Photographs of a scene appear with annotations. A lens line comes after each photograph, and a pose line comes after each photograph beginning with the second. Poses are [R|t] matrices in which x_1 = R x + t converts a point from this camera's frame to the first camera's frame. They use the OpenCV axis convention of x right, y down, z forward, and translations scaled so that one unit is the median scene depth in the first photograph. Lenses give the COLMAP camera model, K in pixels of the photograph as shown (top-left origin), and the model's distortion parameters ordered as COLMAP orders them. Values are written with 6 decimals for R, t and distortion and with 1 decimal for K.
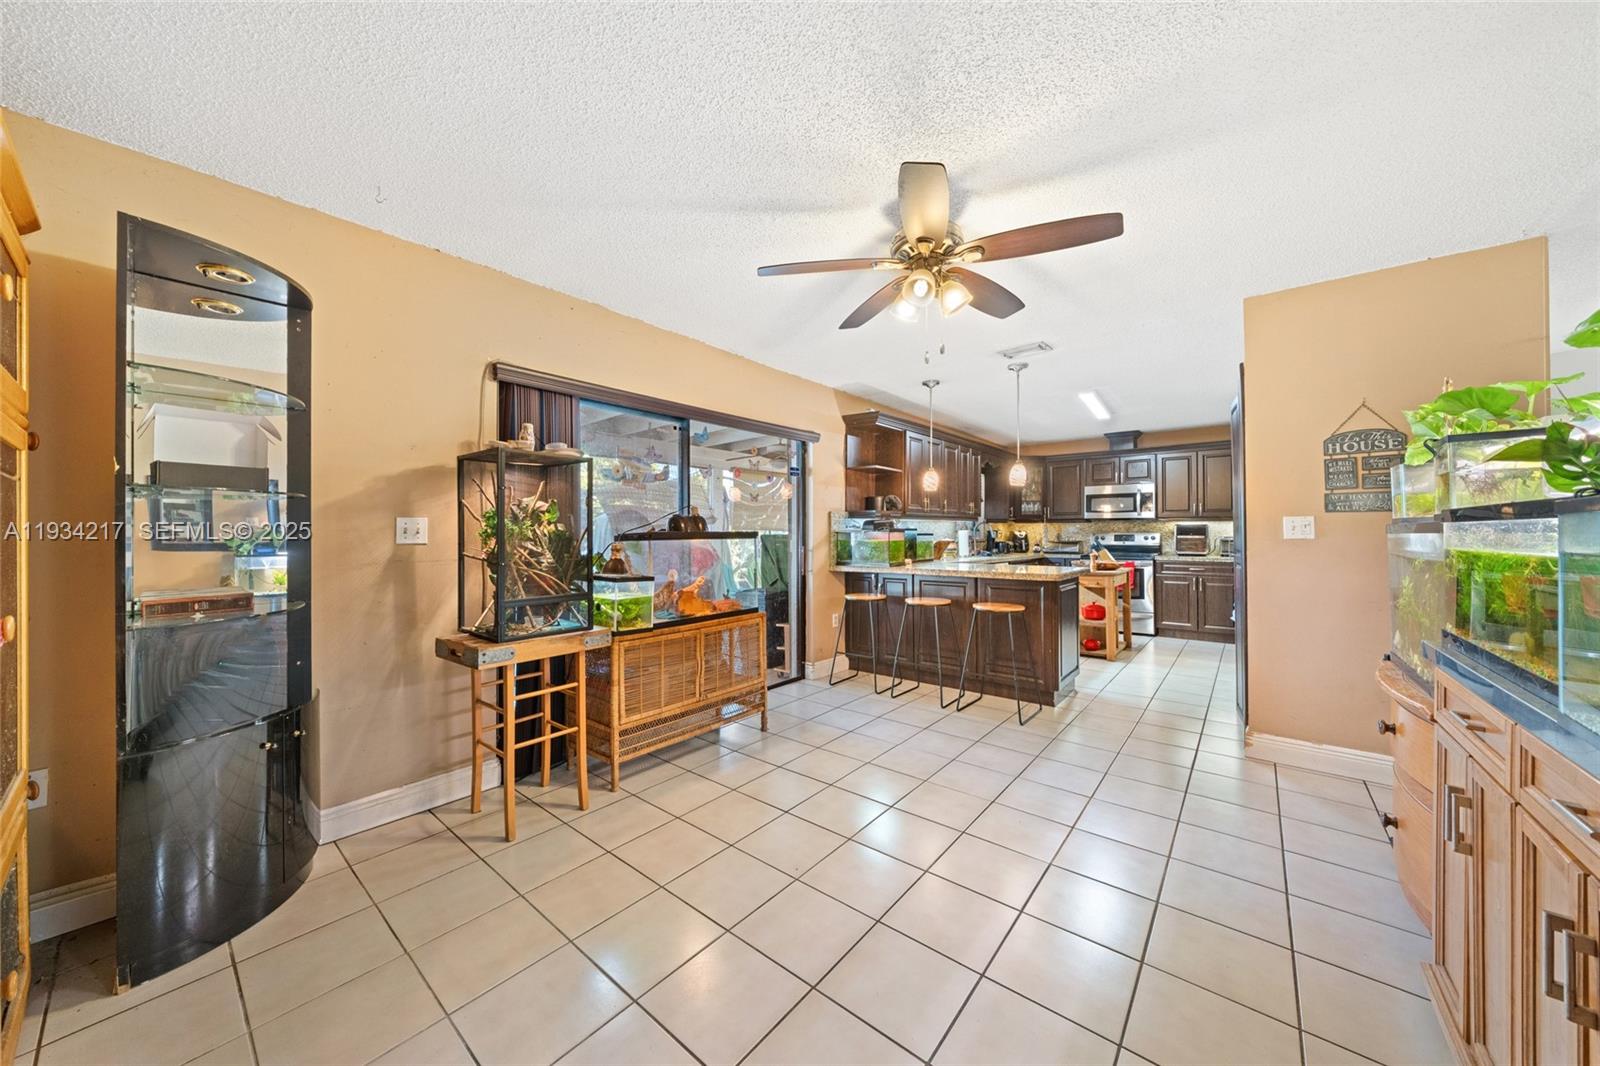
lens RADIAL K [[550.7, 0, 795.6], [0, 550.7, 532.8], [0, 0, 1]] dist [0.013693, 0.000140]
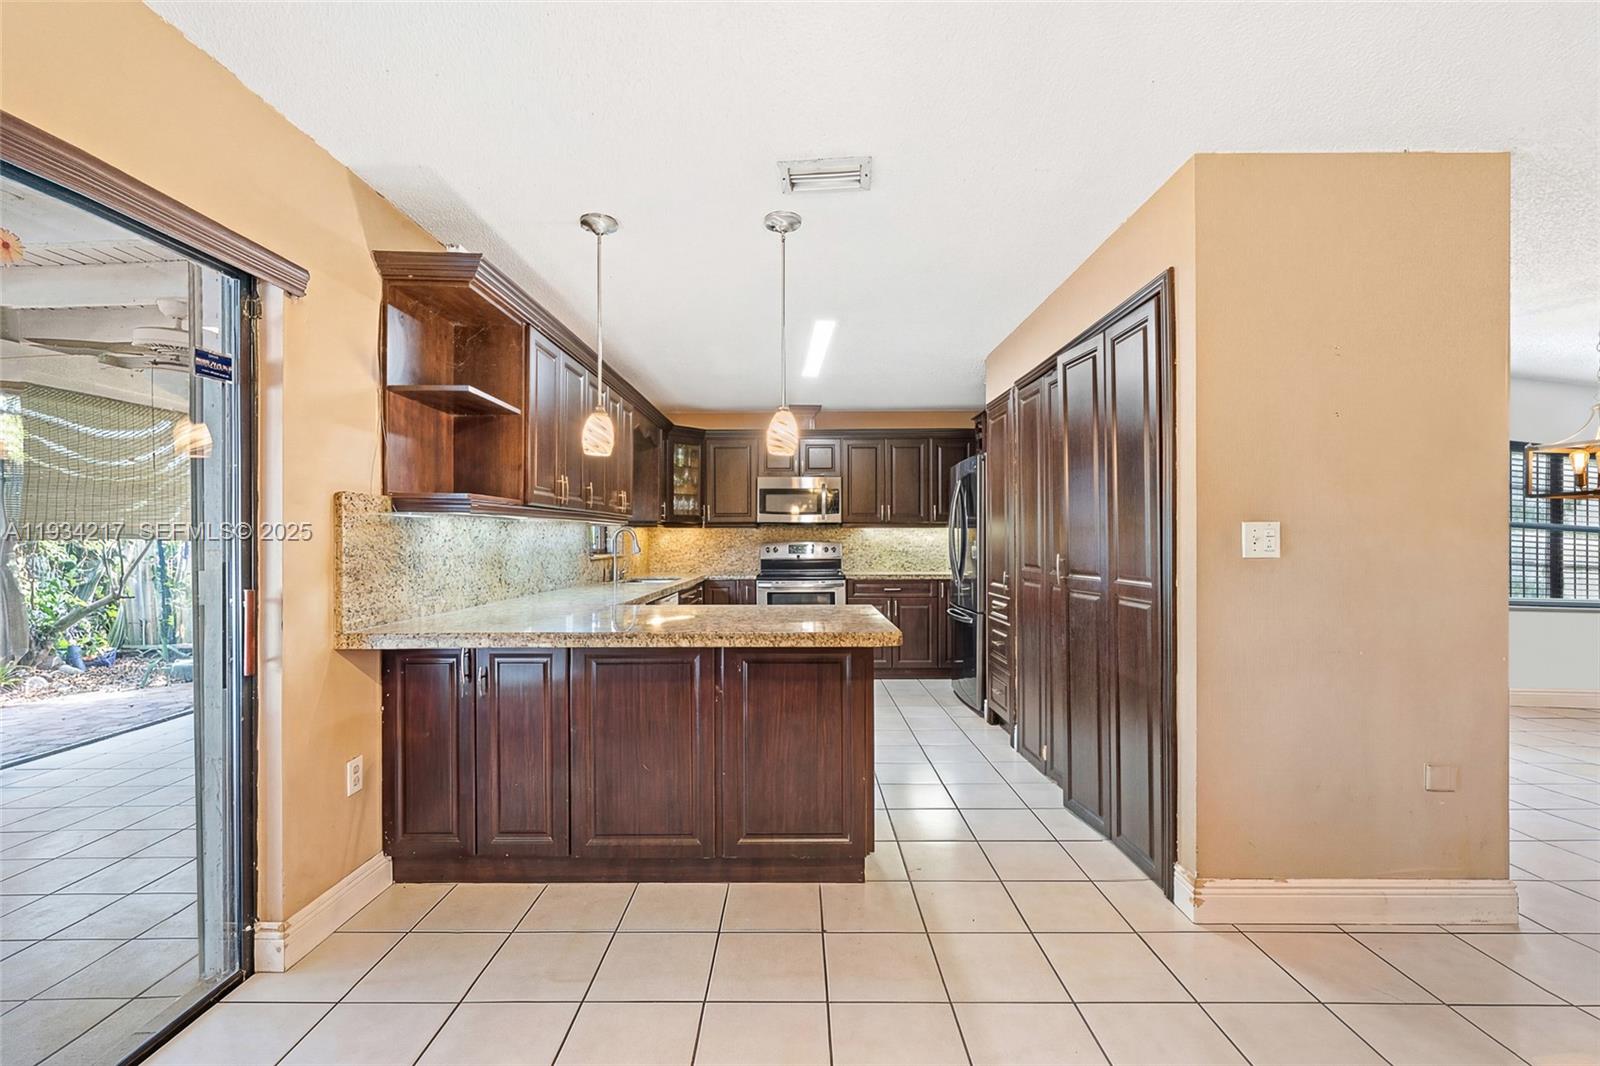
lens RADIAL K [[687.4, 0, 799.2], [0, 687.4, 539.4], [0, 0, 1]] dist [-0.001995, -0.000020]
pose [[0.774204, -0.000109, 0.632936, 0.008633], [0.000039, 1.000000, 0.000124, -0.005707], [-0.632936, -0.000071, 0.774204, 0.418634]]
